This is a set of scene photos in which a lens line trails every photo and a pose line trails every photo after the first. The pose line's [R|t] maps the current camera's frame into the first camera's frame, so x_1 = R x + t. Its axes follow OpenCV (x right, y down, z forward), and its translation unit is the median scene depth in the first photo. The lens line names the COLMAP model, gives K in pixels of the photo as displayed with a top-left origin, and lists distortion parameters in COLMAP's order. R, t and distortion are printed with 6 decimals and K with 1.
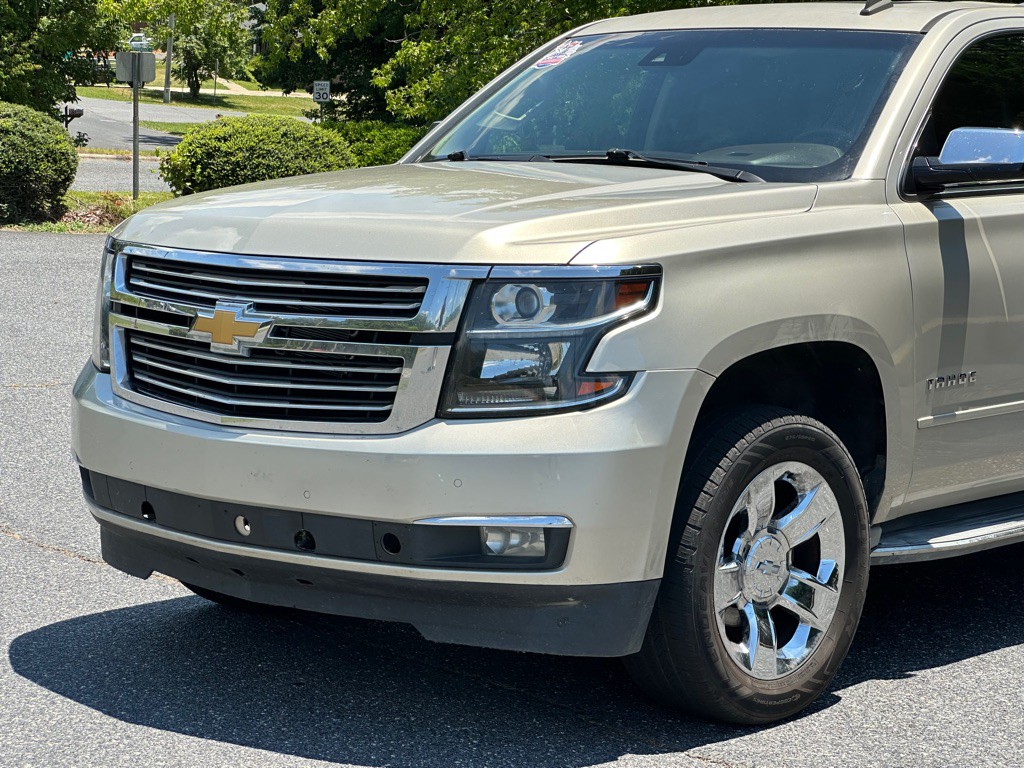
lens RADIAL K [[2494.3, 0, 503.3], [0, 2494.3, 379.2], [0, 0, 1]] dist [-0.026265, 0.000000]
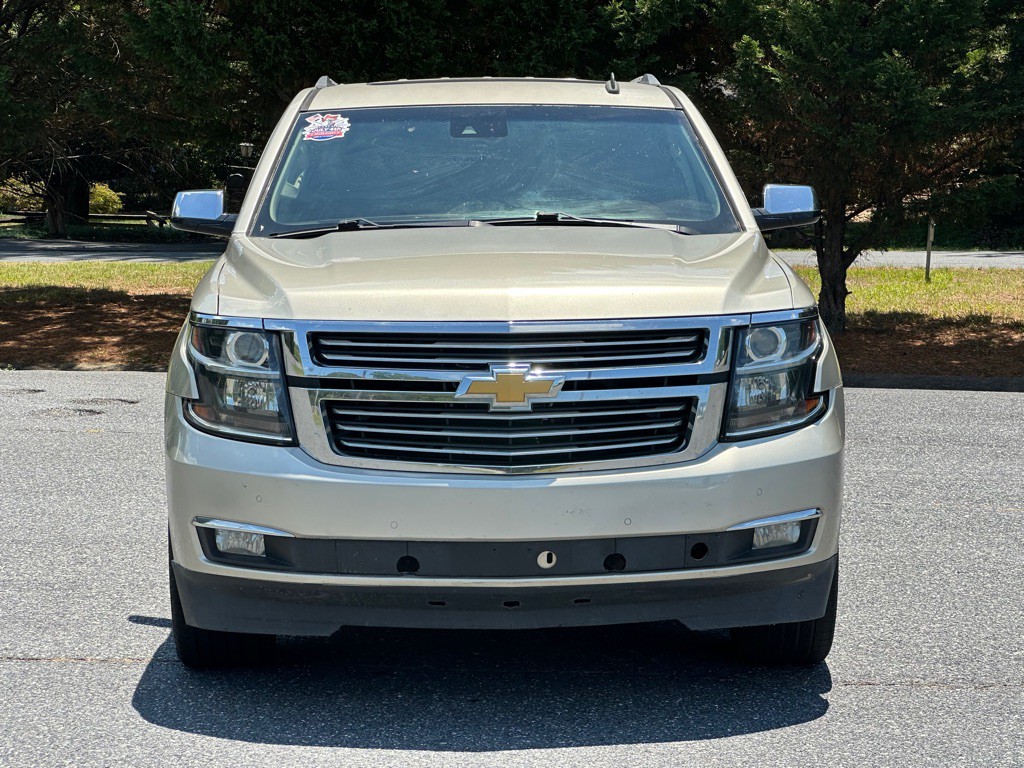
lens RADIAL K [[2494.3, 0, 513.3], [0, 2494.3, 384.3], [0, 0, 1]] dist [-0.026265, 0.000000]
pose [[0.717838, -0.092093, 0.690092, -0.924210], [0.092453, 0.995043, 0.036619, -0.065921], [-0.690044, 0.037514, 0.722795, 0.190800]]
